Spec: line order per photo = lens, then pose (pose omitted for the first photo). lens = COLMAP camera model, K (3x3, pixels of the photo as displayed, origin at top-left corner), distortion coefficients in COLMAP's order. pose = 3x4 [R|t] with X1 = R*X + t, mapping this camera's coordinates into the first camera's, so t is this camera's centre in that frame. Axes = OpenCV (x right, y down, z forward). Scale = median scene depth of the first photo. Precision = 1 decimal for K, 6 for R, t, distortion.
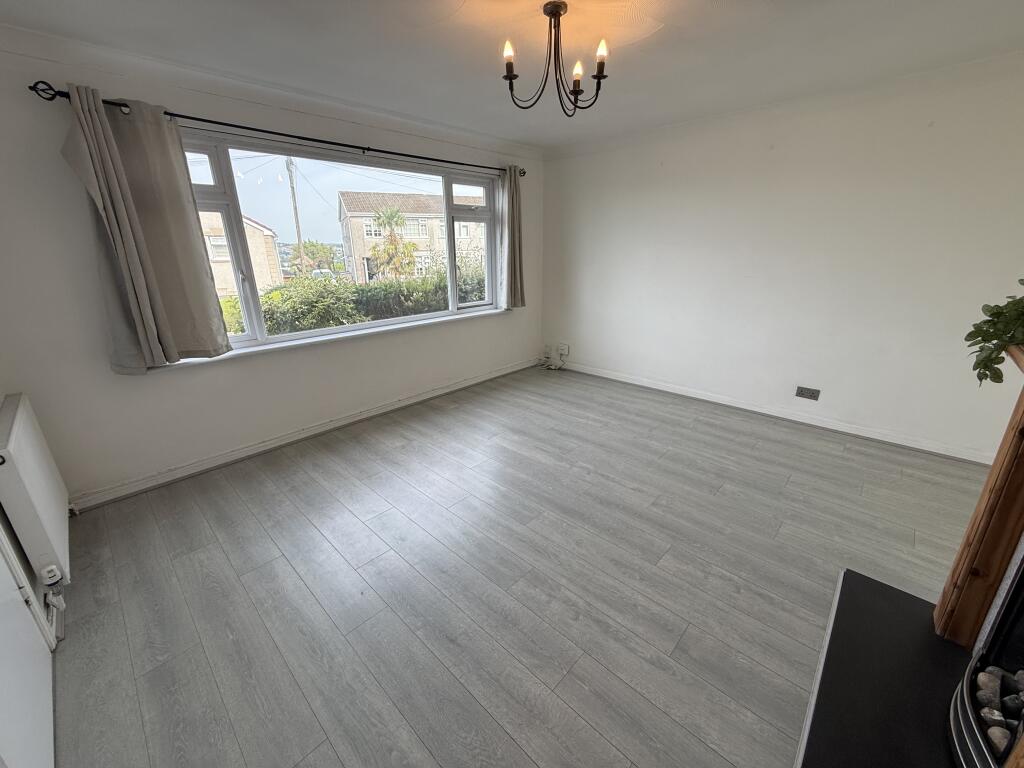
lens RADIAL K [[406.7, 0, 509.3], [0, 406.7, 383.2], [0, 0, 1]] dist [0.000152, 0.000684]
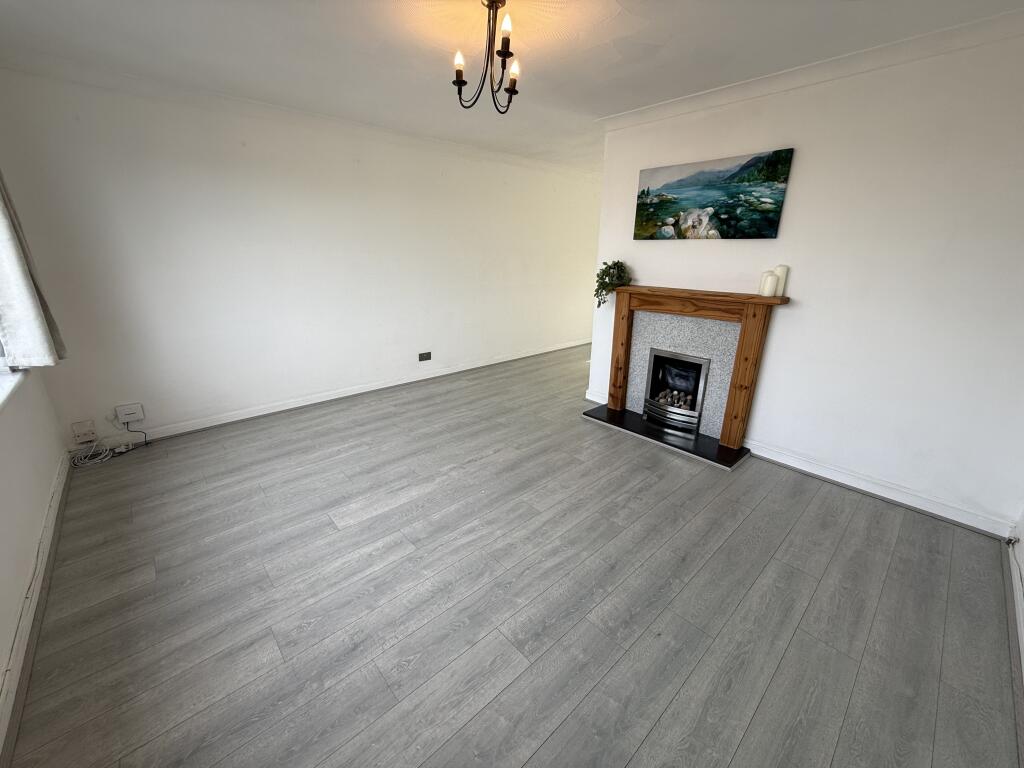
lens RADIAL K [[406.7, 0, 508.7], [0, 406.7, 383.5], [0, 0, 1]] dist [0.000152, 0.000684]
pose [[0.079363, -0.297559, 0.951399, -0.578393], [0.306654, 0.915416, 0.260724, -0.166517], [-0.948507, 0.271059, 0.163898, 0.555740]]
